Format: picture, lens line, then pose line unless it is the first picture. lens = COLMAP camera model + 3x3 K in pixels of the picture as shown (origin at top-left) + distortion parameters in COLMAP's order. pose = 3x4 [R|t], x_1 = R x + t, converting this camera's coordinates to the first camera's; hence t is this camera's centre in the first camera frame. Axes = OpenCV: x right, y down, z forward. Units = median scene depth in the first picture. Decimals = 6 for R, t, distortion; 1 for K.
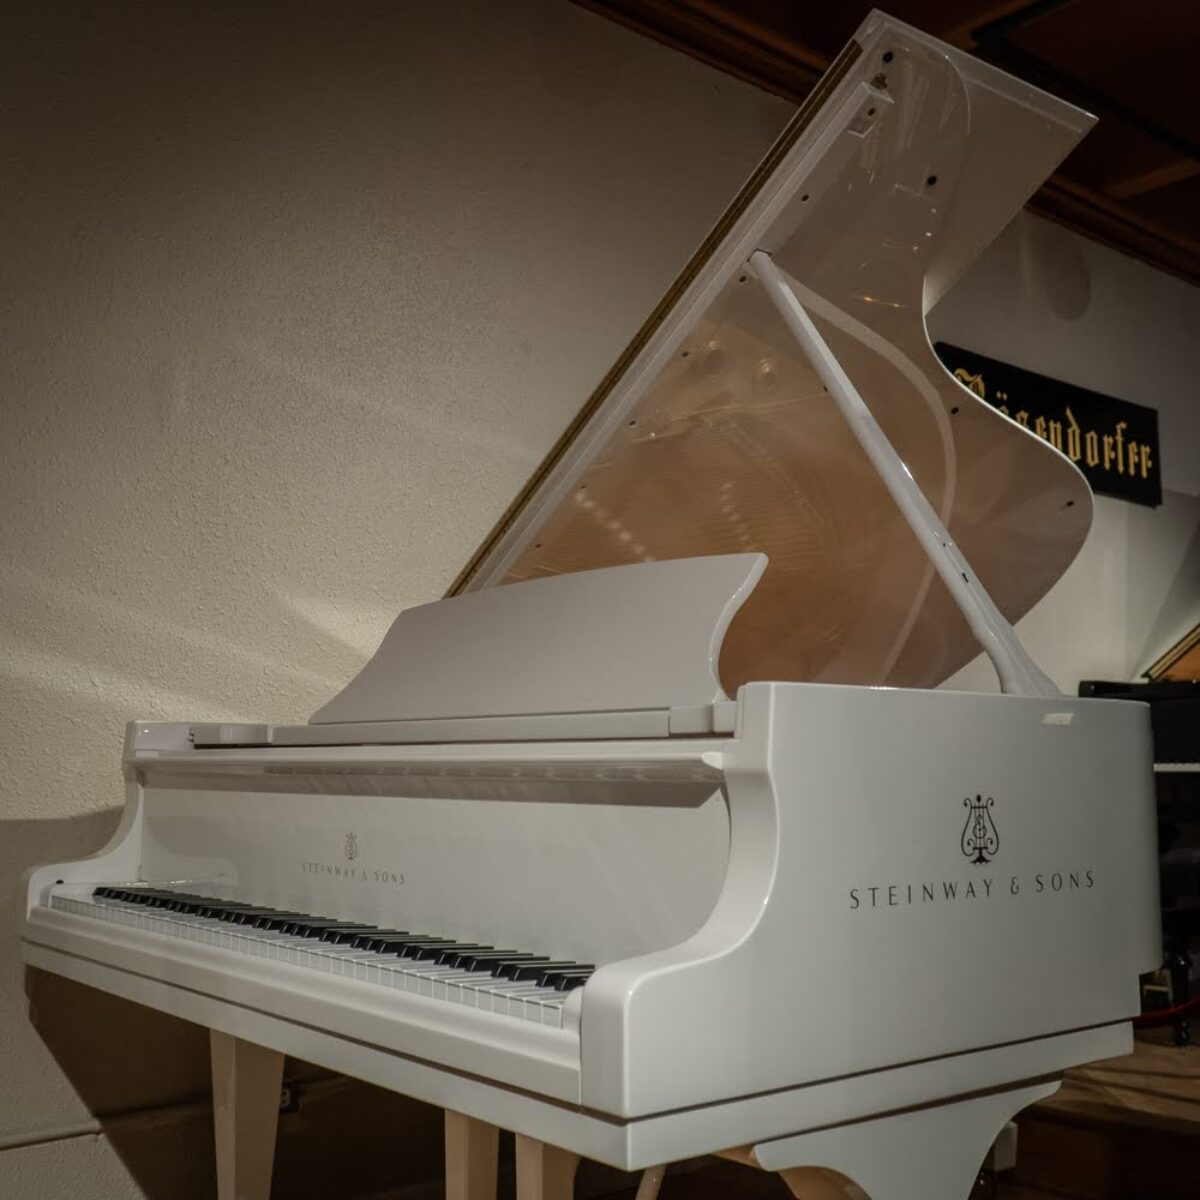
lens RADIAL K [[1432.2, 0, 600.3], [0, 1432.2, 640.8], [0, 0, 1]] dist [-0.034958, 0.201937]
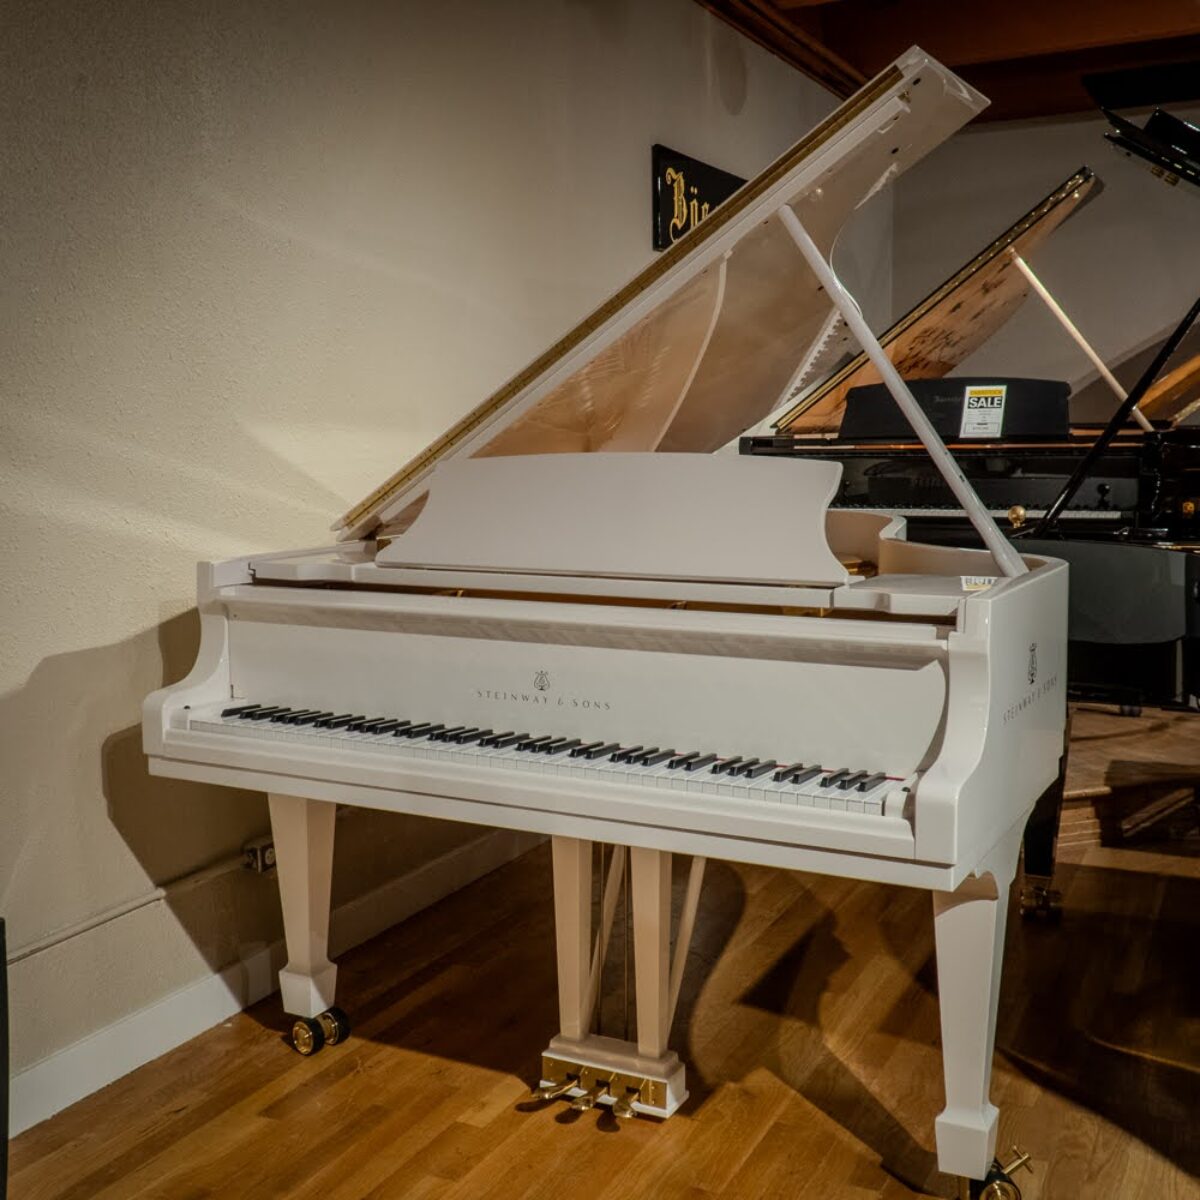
lens RADIAL K [[1432.2, 0, 600.3], [0, 1432.2, 640.8], [0, 0, 1]] dist [-0.034958, 0.201937]
pose [[0.925069, -0.066665, 0.373903, -0.503707], [-0.020875, 0.974062, 0.225317, -0.157983], [-0.379225, -0.216239, 0.899683, -0.174750]]
